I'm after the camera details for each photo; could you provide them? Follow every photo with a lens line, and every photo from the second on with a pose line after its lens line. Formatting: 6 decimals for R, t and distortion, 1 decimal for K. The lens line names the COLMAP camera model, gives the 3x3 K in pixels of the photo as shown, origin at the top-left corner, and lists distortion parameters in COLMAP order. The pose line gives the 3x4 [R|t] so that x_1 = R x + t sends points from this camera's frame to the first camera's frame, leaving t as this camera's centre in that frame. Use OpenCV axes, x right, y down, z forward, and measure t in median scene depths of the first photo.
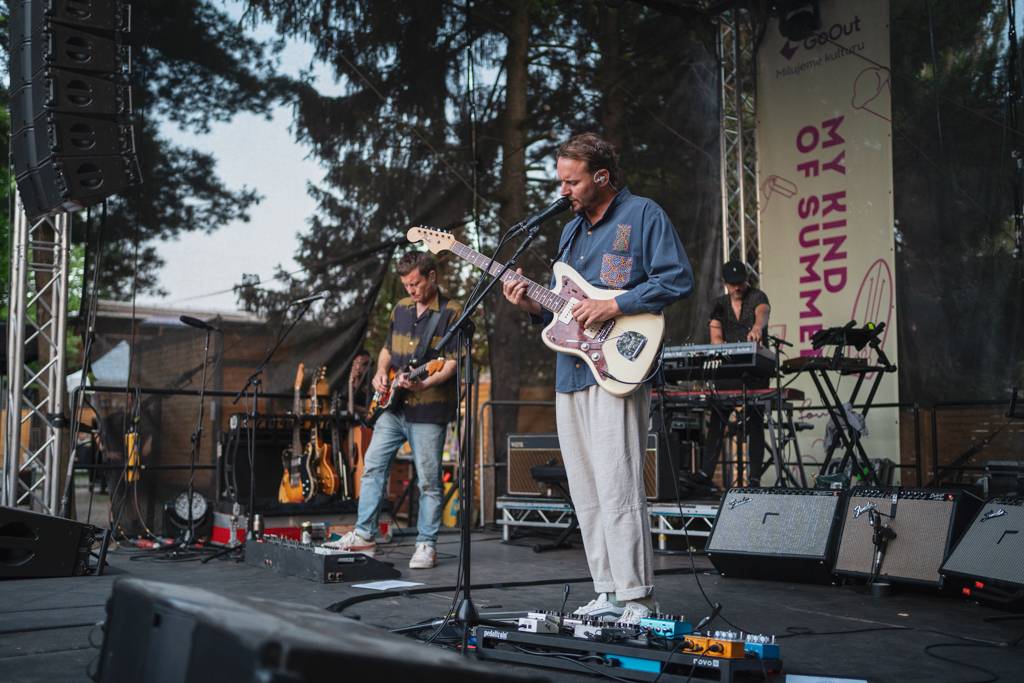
lens RADIAL K [[1054.5, 0, 507.2], [0, 1054.5, 330.7], [0, 0, 1]] dist [-0.046394, 0.194415]
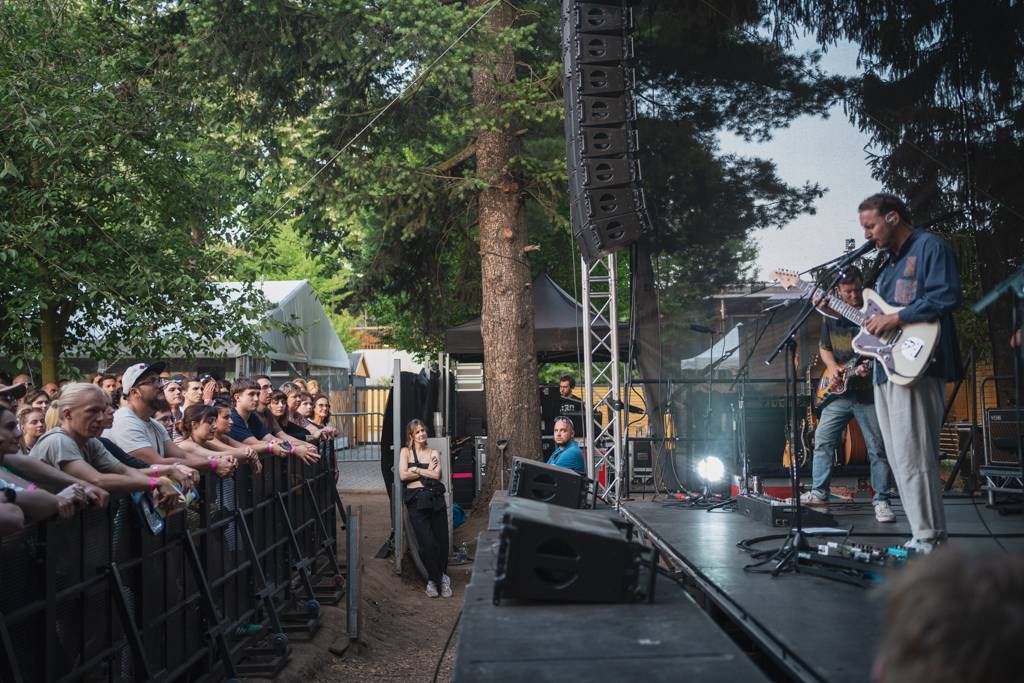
lens RADIAL K [[1054.5, 0, 507.2], [0, 1054.5, 330.7], [0, 0, 1]] dist [-0.046394, 0.194415]
pose [[0.821803, -0.057512, -0.566862, 0.218062], [0.074077, 0.997233, 0.006216, -0.026299], [0.564936, -0.047100, 0.823790, -0.181790]]
